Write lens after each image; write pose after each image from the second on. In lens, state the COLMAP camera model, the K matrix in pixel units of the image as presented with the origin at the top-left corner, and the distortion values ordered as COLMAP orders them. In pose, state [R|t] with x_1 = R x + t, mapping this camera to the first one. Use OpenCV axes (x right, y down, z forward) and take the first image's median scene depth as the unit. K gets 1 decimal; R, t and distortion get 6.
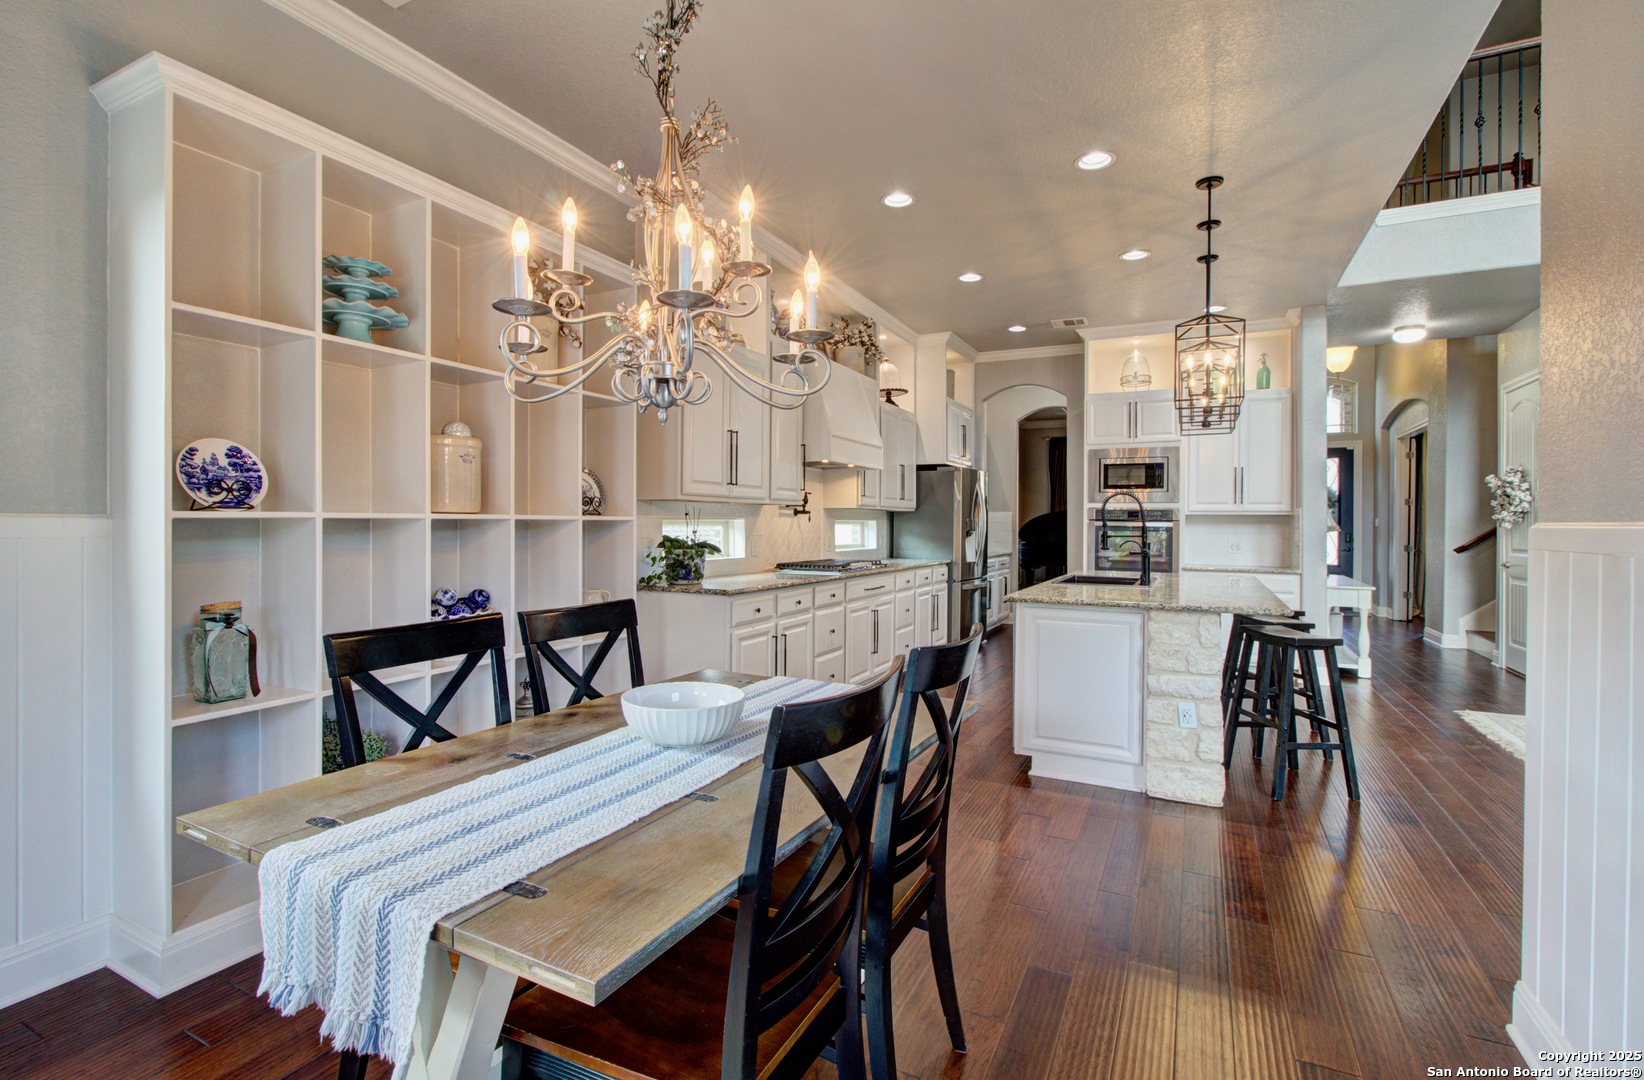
lens RADIAL K [[743.9, 0, 823.6], [0, 743.9, 522.5], [0, 0, 1]] dist [-0.002707, 0.001533]
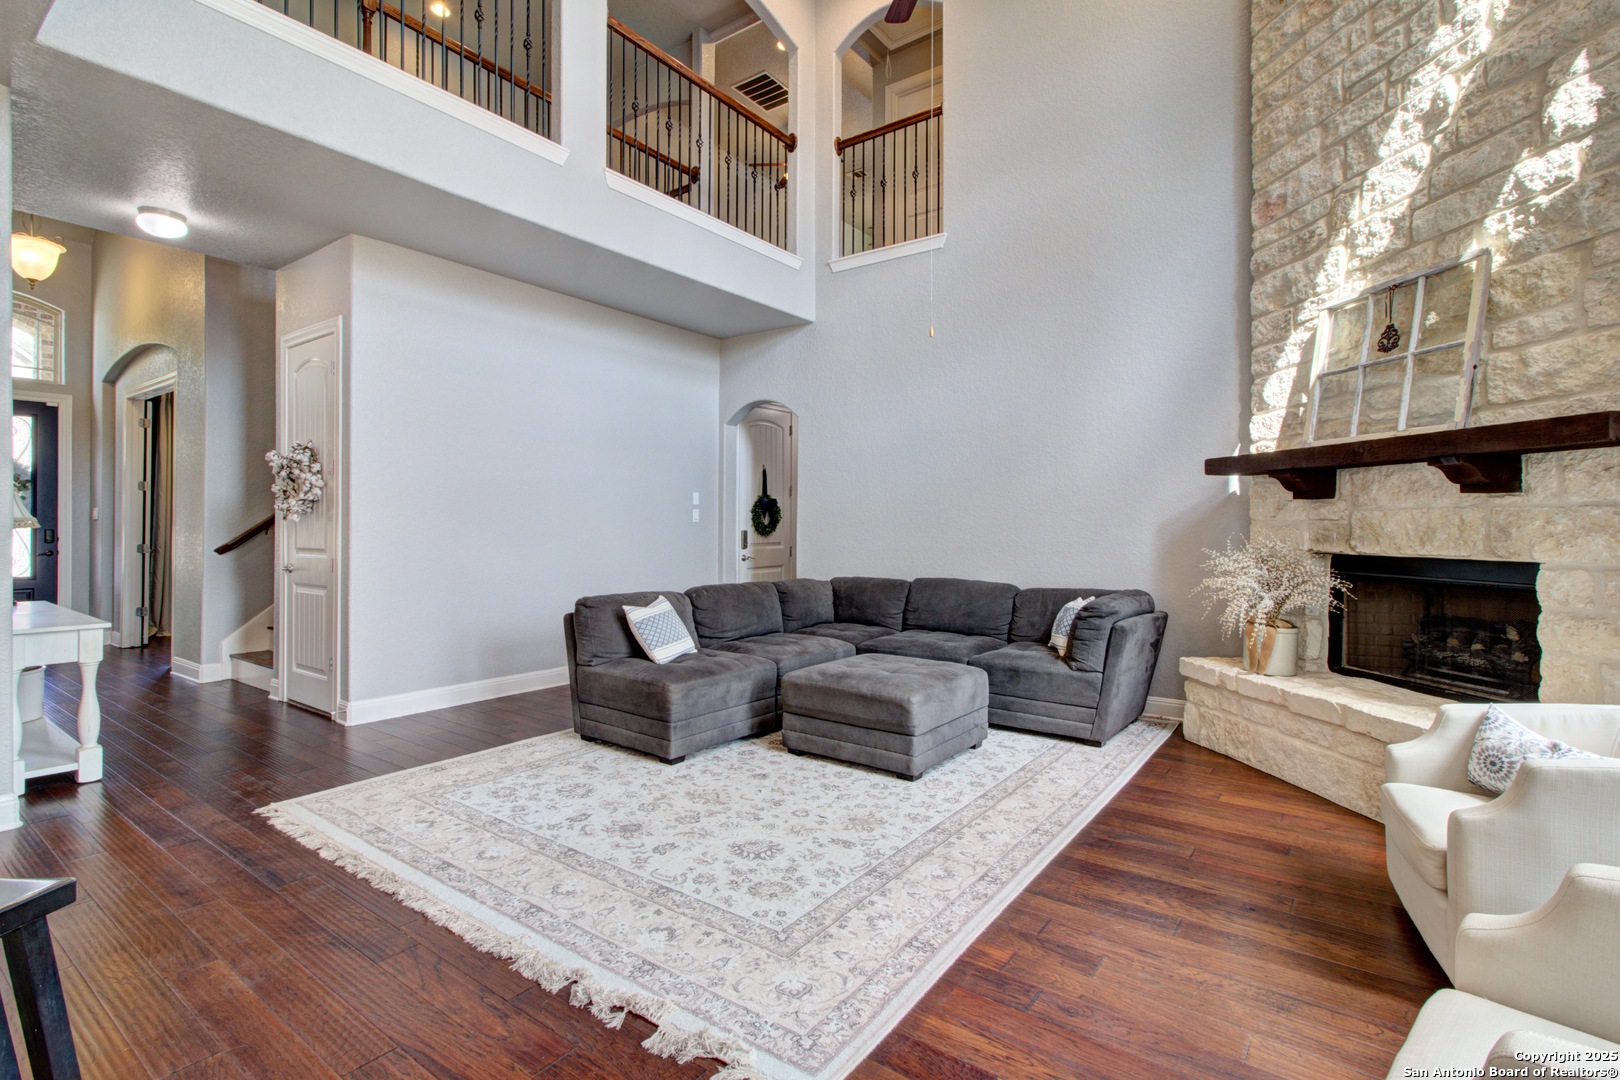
lens RADIAL K [[763.7, 0, 804.8], [0, 763.7, 521.8], [0, 0, 1]] dist [0.001978, 0.000001]
pose [[0.171923, -0.005109, 0.985097, 0.204781], [-0.004618, 0.999971, 0.005992, 0.000777], [-0.985100, -0.005579, 0.171895, 0.301449]]
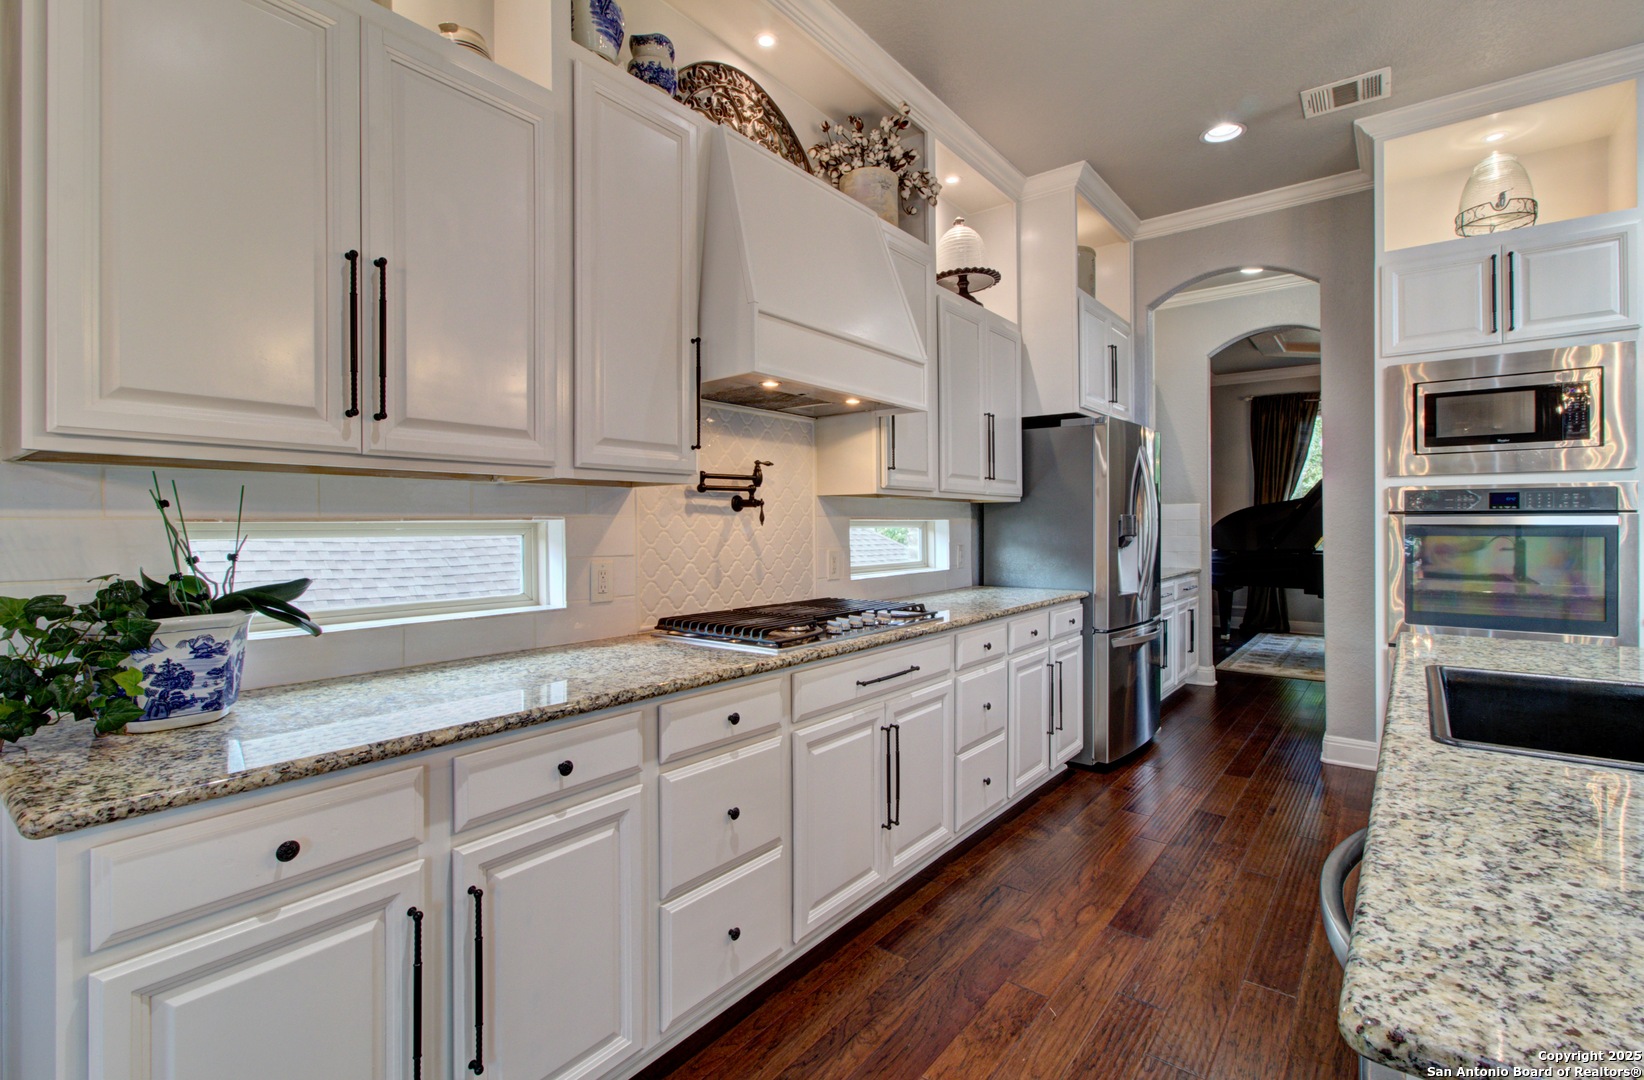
lens RADIAL K [[765.3, 0, 819.6], [0, 765.3, 522.5], [0, 0, 1]] dist [0.004468, 0.001090]
pose [[0.981291, -0.010094, -0.192267, 0.086739], [0.009946, 0.999949, -0.001734, -0.000272], [0.192275, -0.000210, 0.981341, 0.419766]]
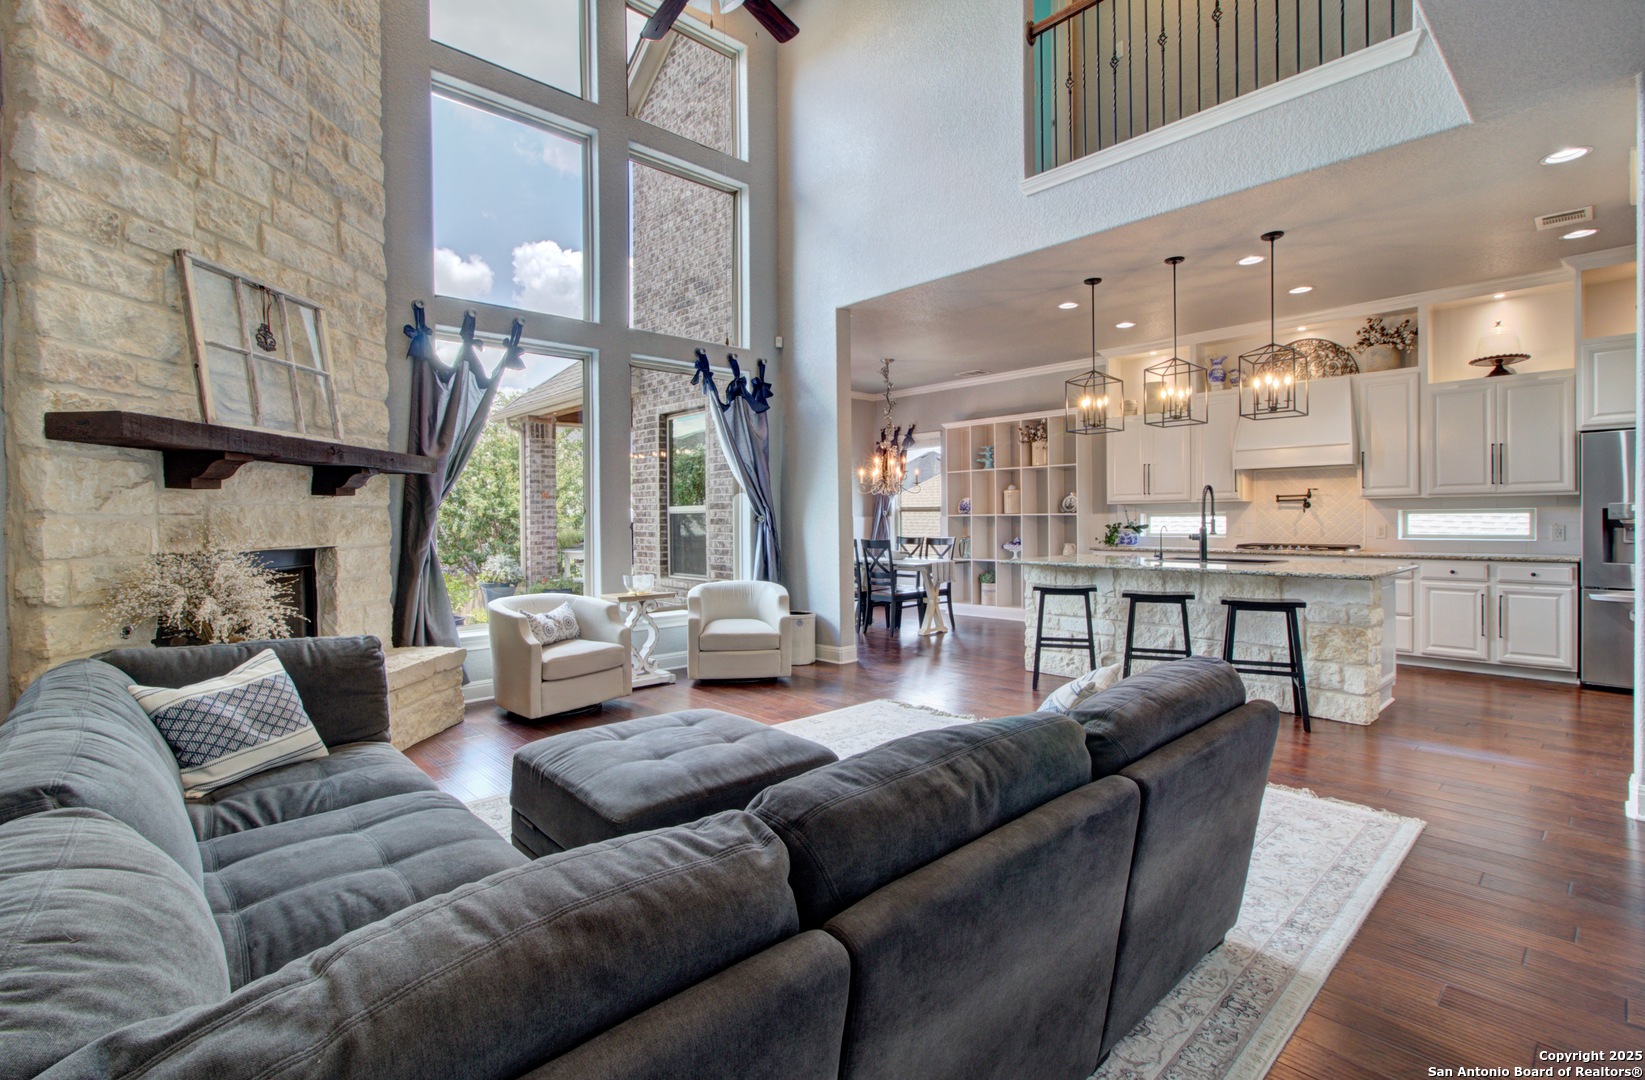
lens RADIAL K [[752.4, 0, 831.9], [0, 752.4, 527.1], [0, 0, 1]] dist [0.001412, -0.000074]
pose [[-0.336464, 0.005732, -0.941679, 1.115215], [0.007710, 0.999965, 0.003331, 0.010201], [0.941665, -0.006140, -0.336497, 0.537765]]
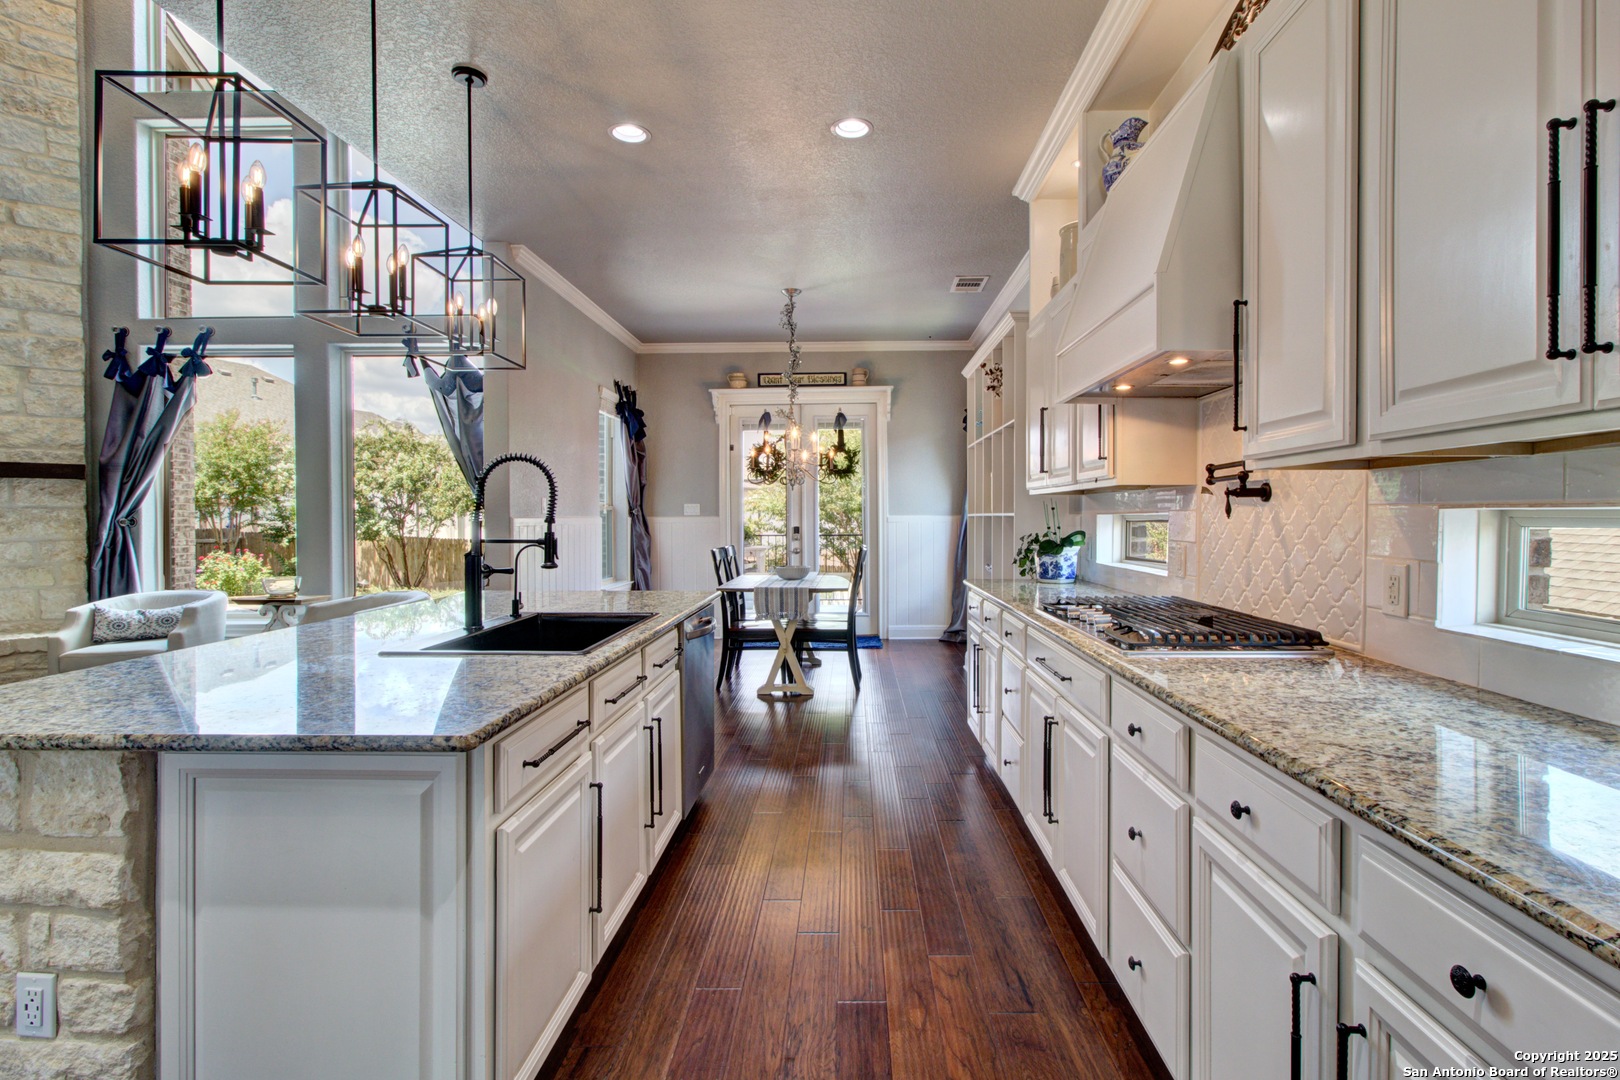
lens RADIAL K [[774.5, 0, 851.1], [0, 774.5, 524.9], [0, 0, 1]] dist [0.000720, 0.000002]
pose [[-0.897207, 0.000112, -0.441610, 0.277471], [-0.003551, 0.999966, 0.007466, 0.001193], [0.441596, 0.008267, -0.897176, 1.012705]]
